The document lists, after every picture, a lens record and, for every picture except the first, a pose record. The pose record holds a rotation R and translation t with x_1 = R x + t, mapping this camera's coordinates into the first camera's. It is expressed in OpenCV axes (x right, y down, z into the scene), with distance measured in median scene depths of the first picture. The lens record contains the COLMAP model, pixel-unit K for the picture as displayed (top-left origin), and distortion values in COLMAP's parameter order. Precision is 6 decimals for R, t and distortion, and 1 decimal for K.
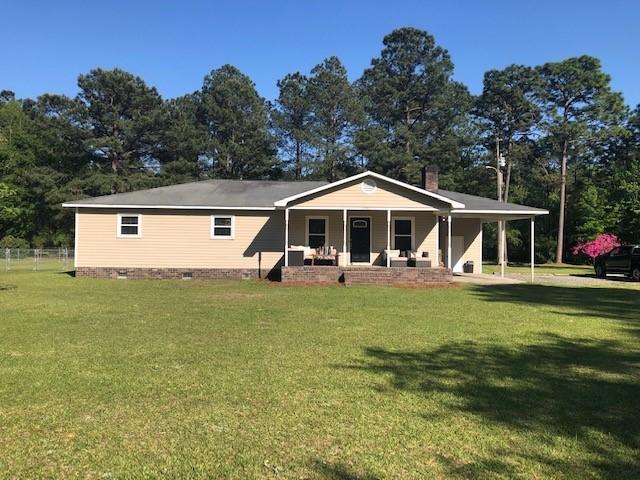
lens RADIAL K [[535.5, 0, 323.3], [0, 535.5, 240.4], [0, 0, 1]] dist [0.033757, 0.004367]
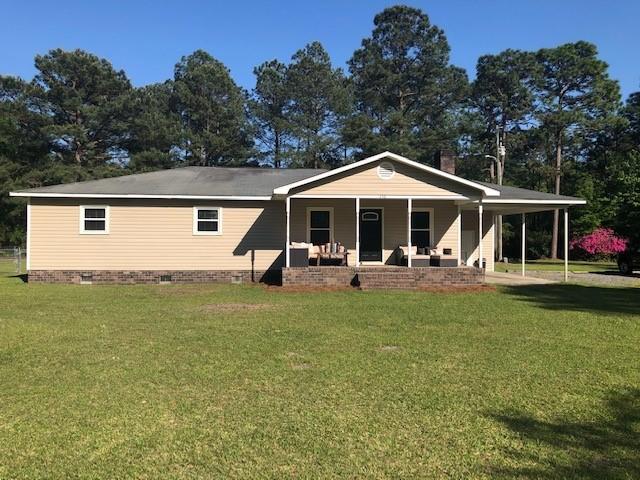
lens RADIAL K [[535.5, 0, 322.0], [0, 535.5, 239.4], [0, 0, 1]] dist [0.033757, 0.004367]
pose [[0.998665, -0.007136, 0.051165, -0.050287], [0.006916, 0.999966, 0.004473, 0.001535], [-0.051195, -0.004113, 0.998680, 0.144859]]
